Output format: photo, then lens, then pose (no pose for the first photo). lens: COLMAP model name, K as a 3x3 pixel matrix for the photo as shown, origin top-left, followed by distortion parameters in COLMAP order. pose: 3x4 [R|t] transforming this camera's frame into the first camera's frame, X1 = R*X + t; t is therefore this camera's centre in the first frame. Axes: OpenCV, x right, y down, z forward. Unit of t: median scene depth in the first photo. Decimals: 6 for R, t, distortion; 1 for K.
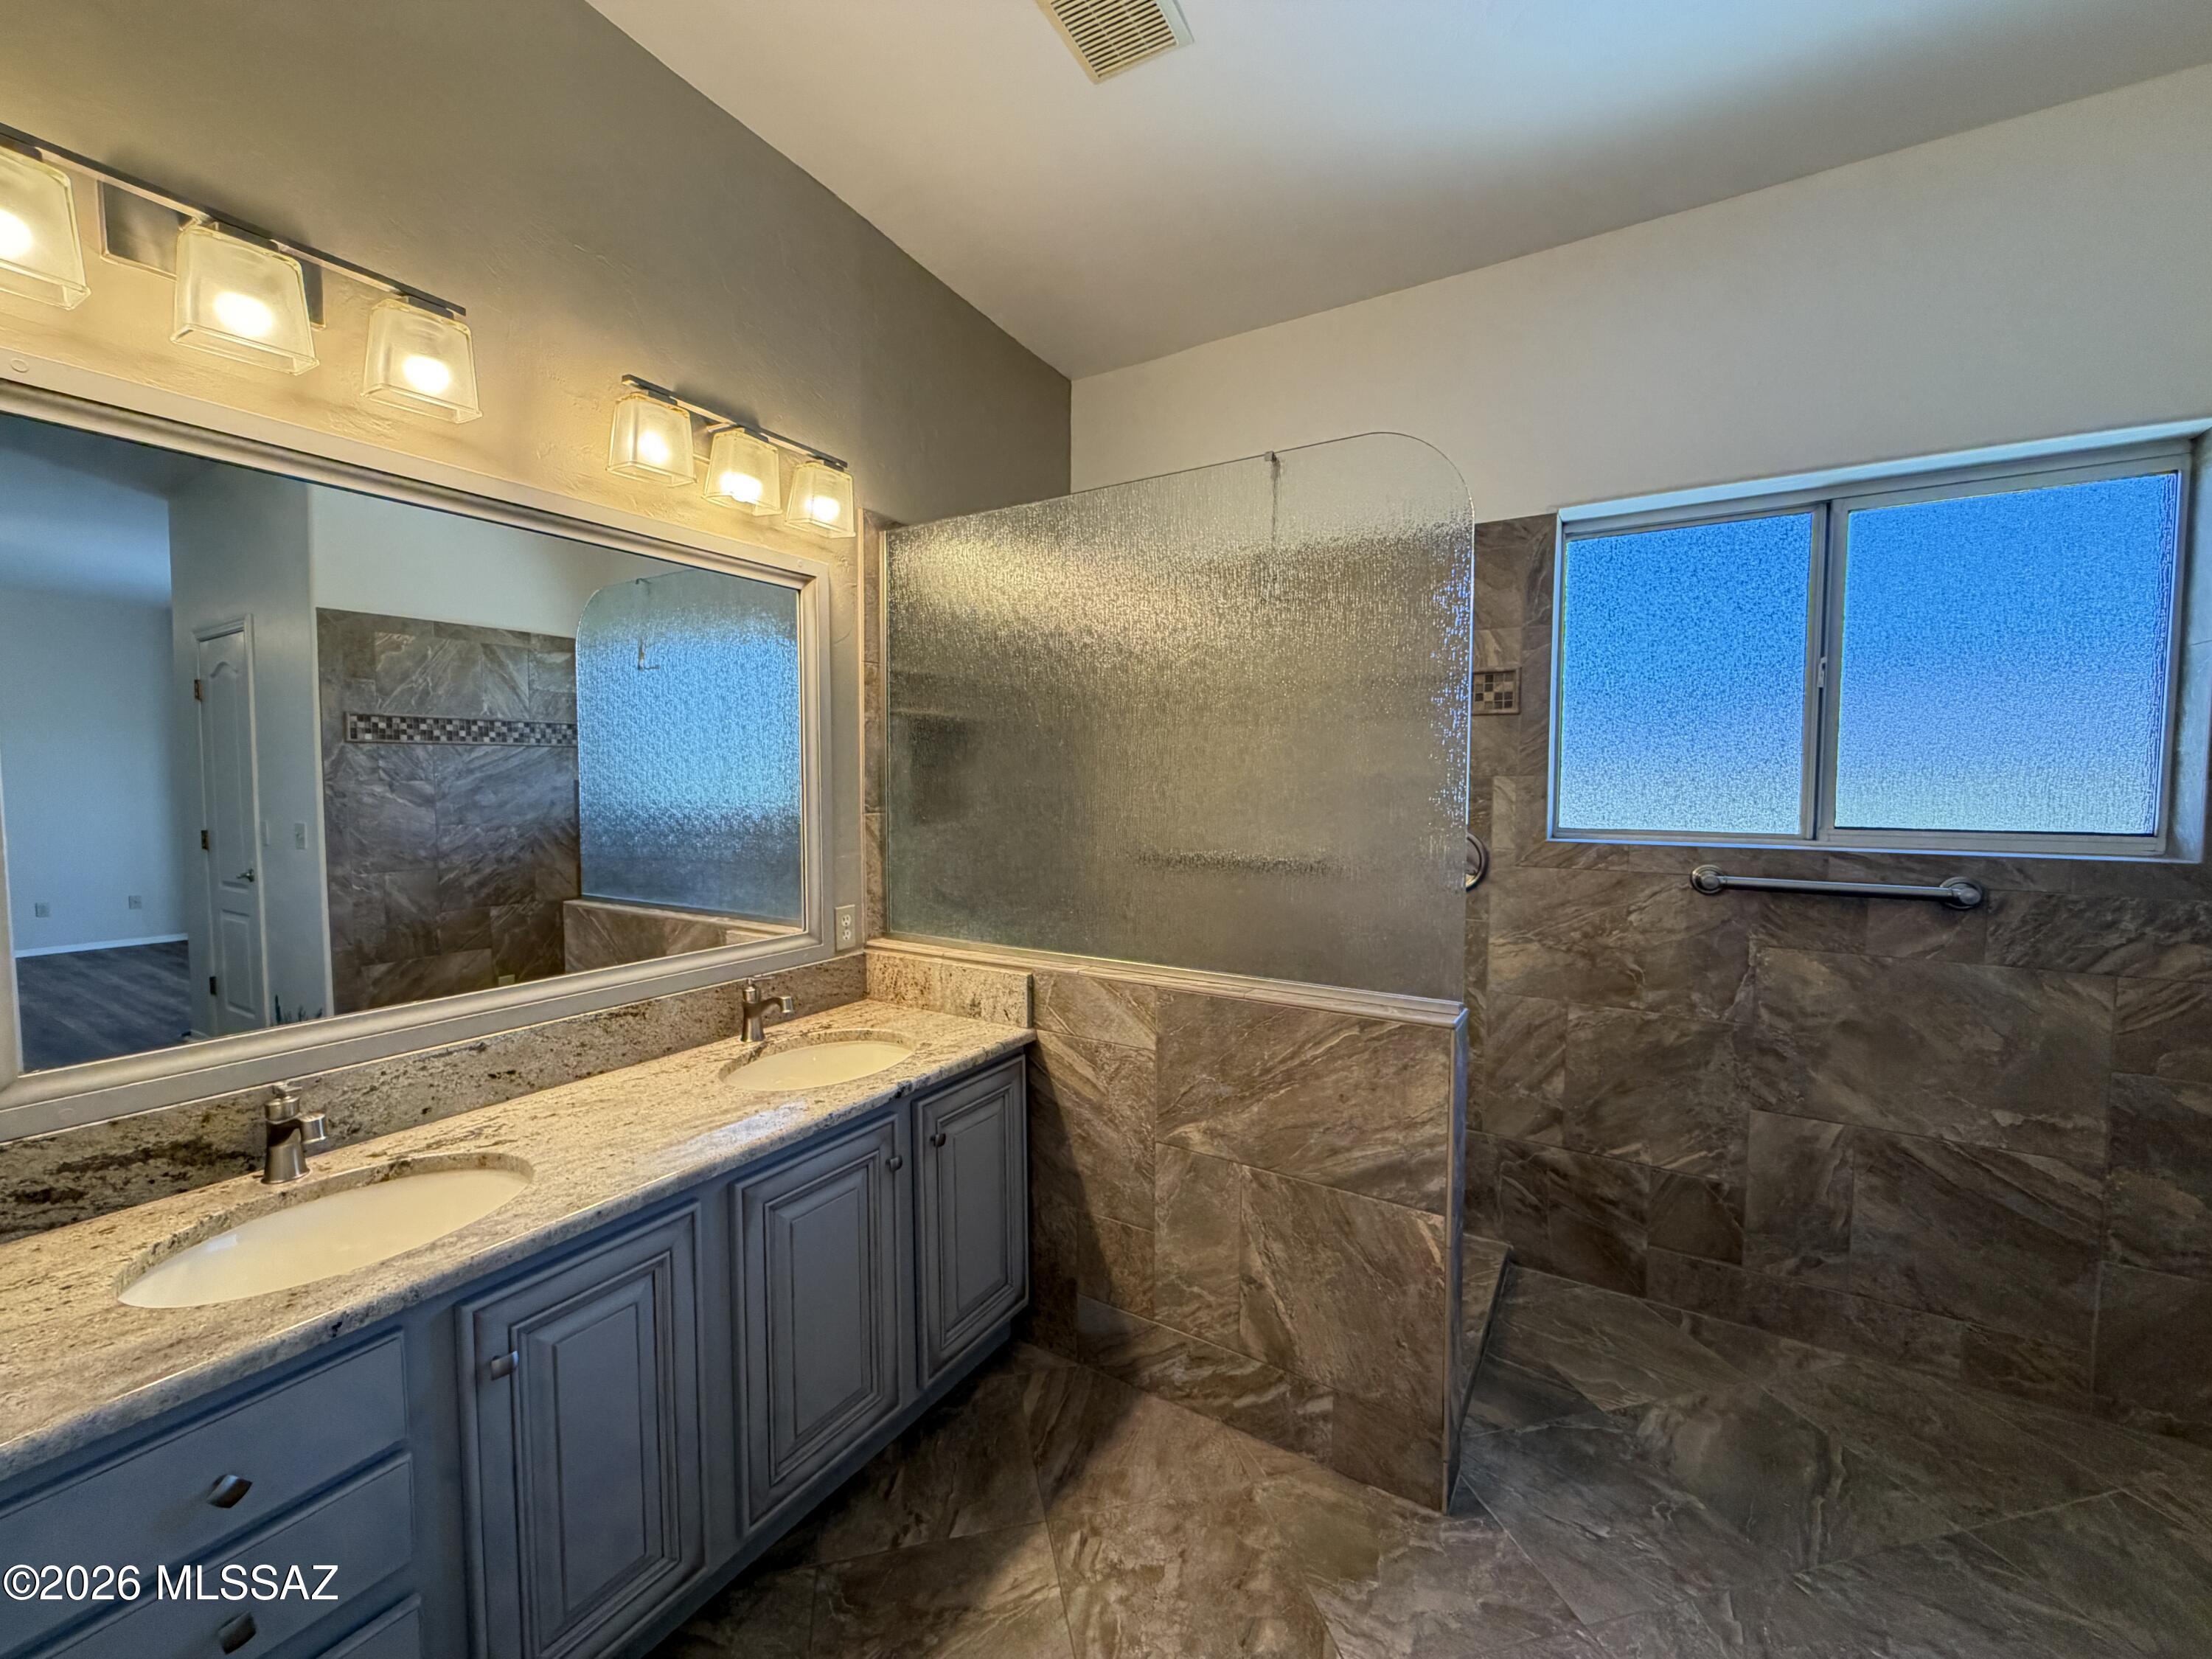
lens RADIAL K [[886.6, 0, 1101.4], [0, 886.6, 829.9], [0, 0, 1]] dist [0.002434, -0.000212]
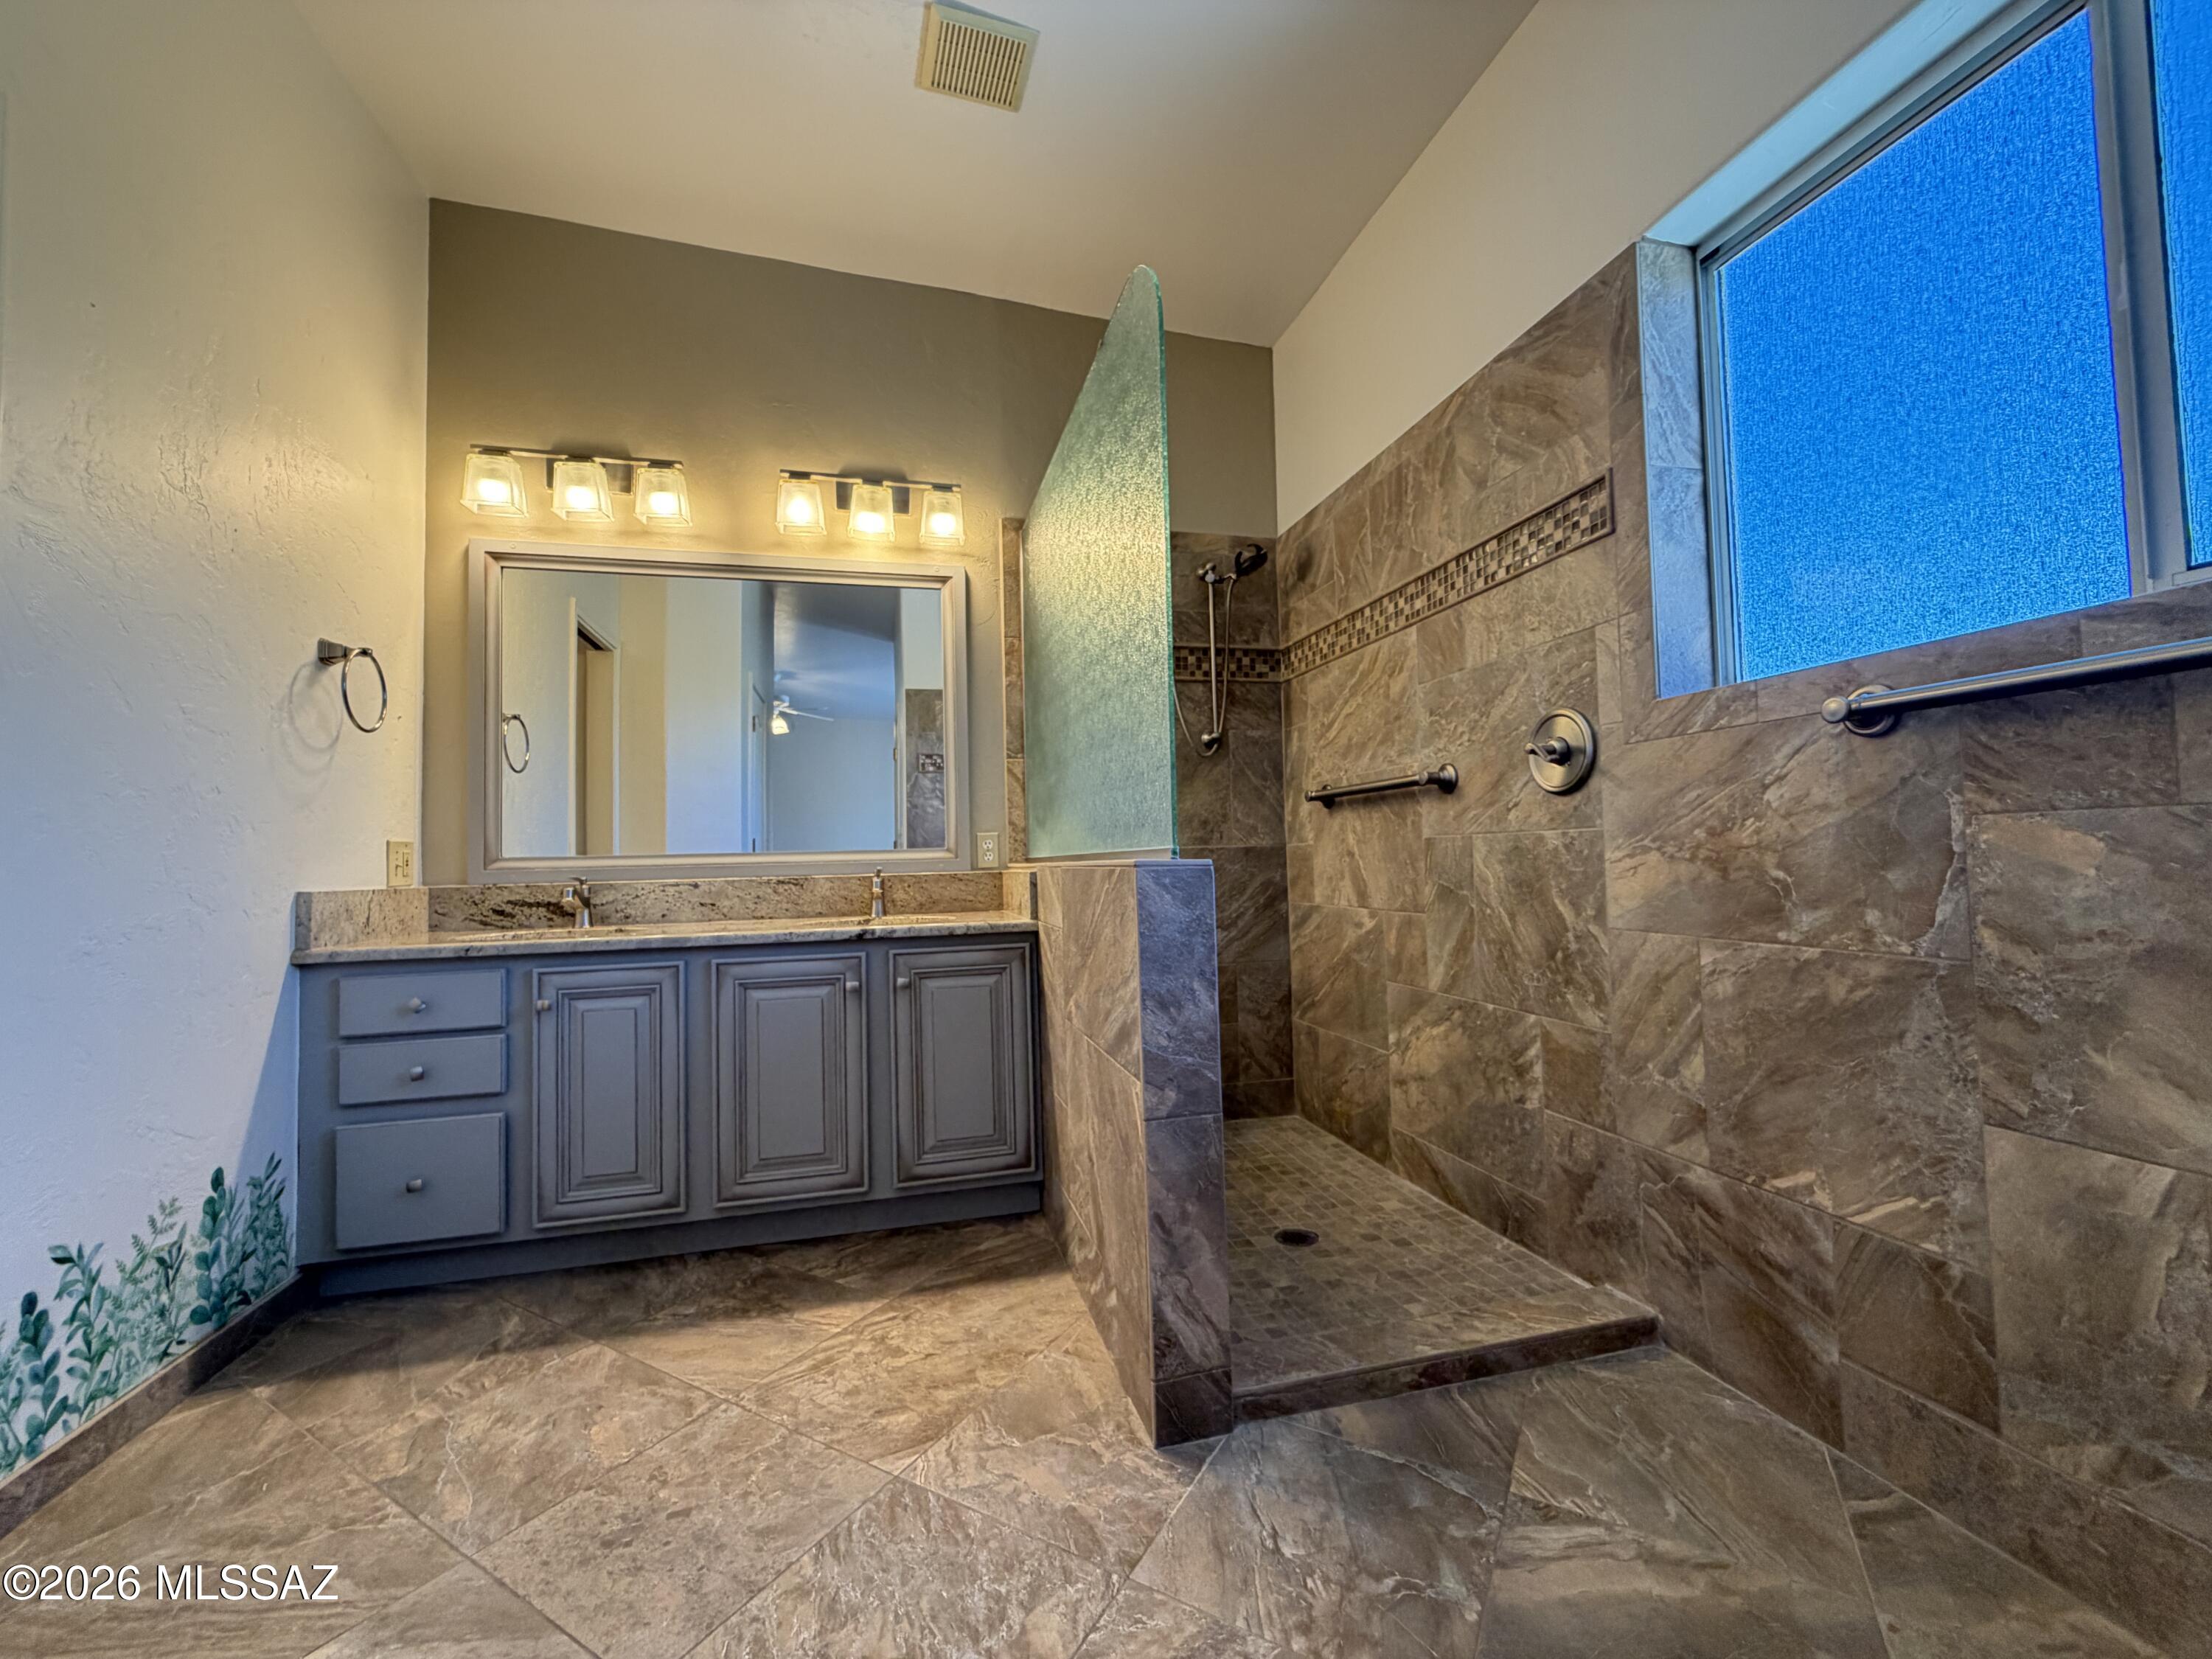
lens RADIAL K [[886.6, 0, 1104.4], [0, 886.6, 832.1], [0, 0, 1]] dist [0.002434, -0.000212]
pose [[0.715884, -0.044284, -0.696814, 0.712935], [-0.014060, 0.996870, -0.077798, 0.184102], [0.698078, 0.065492, 0.713021, 0.235690]]
